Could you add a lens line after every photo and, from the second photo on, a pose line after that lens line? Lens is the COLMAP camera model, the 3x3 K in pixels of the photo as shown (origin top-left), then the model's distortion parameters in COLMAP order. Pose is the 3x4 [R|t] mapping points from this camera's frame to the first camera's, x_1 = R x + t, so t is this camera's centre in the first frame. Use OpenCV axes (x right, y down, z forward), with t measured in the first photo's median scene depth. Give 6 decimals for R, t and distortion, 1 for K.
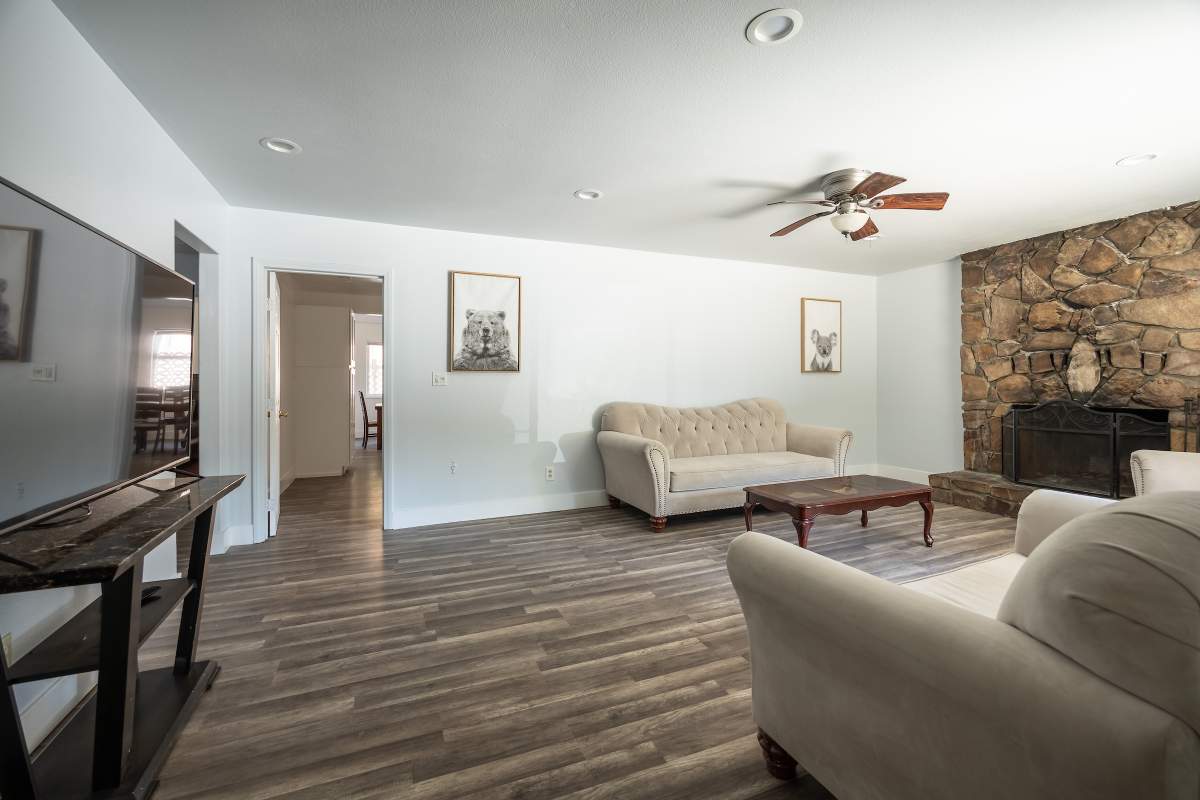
lens RADIAL K [[509.4, 0, 592.5], [0, 509.4, 390.7], [0, 0, 1]] dist [-0.004403, -0.000075]
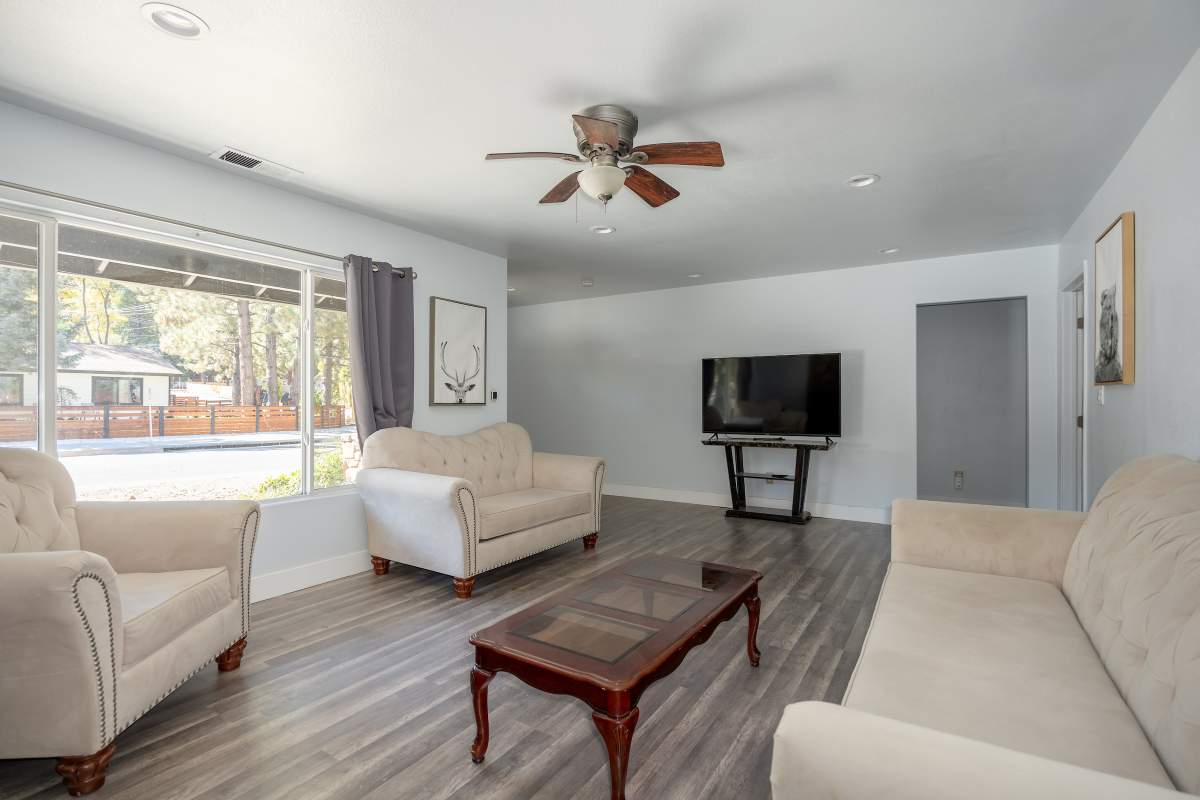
lens RADIAL K [[543.4, 0, 601.8], [0, 543.4, 400.2], [0, 0, 1]] dist [-0.000682, 0.000159]
pose [[-0.811325, 0.003811, -0.584583, 0.867729], [-0.009963, 0.999743, 0.020344, -0.030324], [0.584510, 0.022329, -0.811079, 1.464860]]
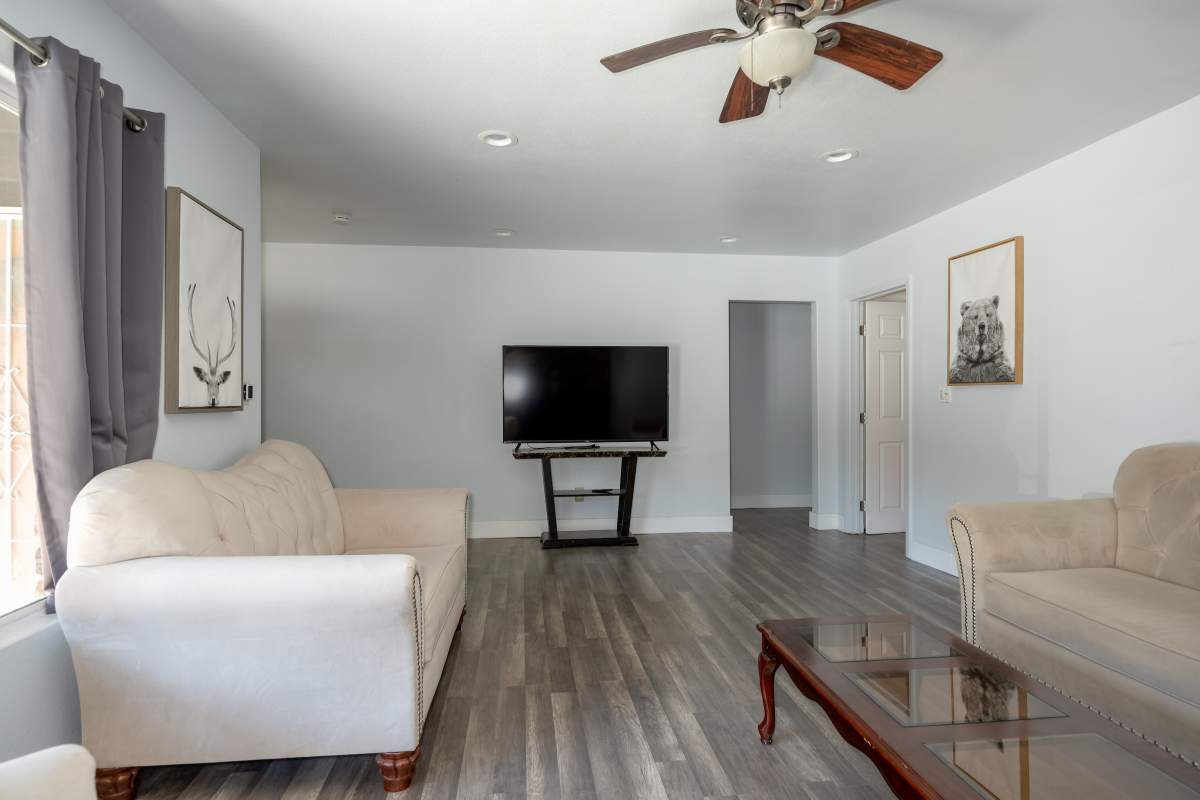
lens RADIAL K [[634.0, 0, 598.5], [0, 634.0, 398.2], [0, 0, 1]] dist [0.007277, -0.004608]
pose [[-0.268221, 0.001710, -0.963356, 1.002426], [-0.016805, 0.999838, 0.006454, -0.017261], [0.963211, 0.017920, -0.268149, 0.894713]]
